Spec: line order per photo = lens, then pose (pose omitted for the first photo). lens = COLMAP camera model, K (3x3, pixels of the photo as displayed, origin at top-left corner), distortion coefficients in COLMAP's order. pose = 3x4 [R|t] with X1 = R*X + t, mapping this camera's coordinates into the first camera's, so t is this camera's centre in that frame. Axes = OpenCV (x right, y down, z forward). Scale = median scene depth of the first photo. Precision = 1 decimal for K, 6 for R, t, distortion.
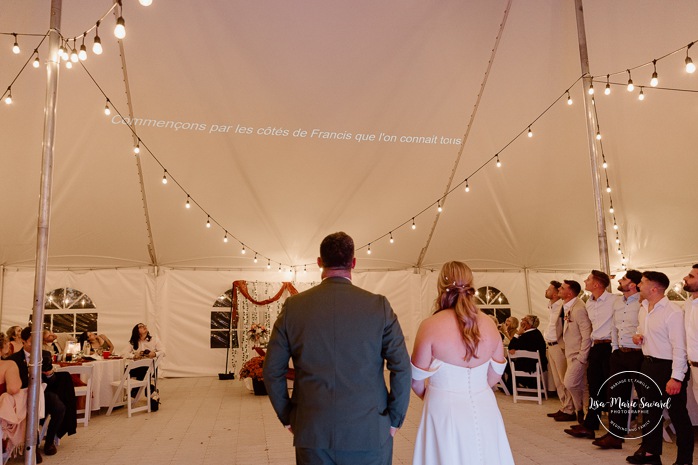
lens RADIAL K [[485.3, 0, 349.8], [0, 485.3, 234.5], [0, 0, 1]] dist [0.001204, -0.000483]
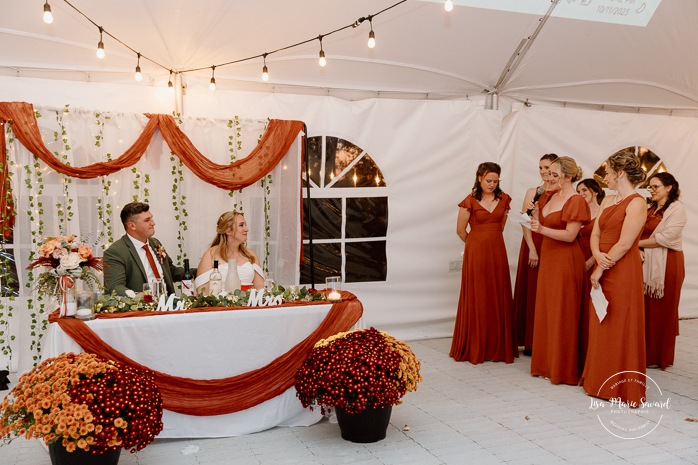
lens RADIAL K [[712.8, 0, 348.4], [0, 712.8, 234.6], [0, 0, 1]] dist [0.041189, 0.000000]
pose [[0.988945, 0.008465, 0.148043, -0.071404], [-0.038530, 0.978747, 0.201419, 0.074245], [-0.143191, -0.204896, 0.968253, 0.468361]]
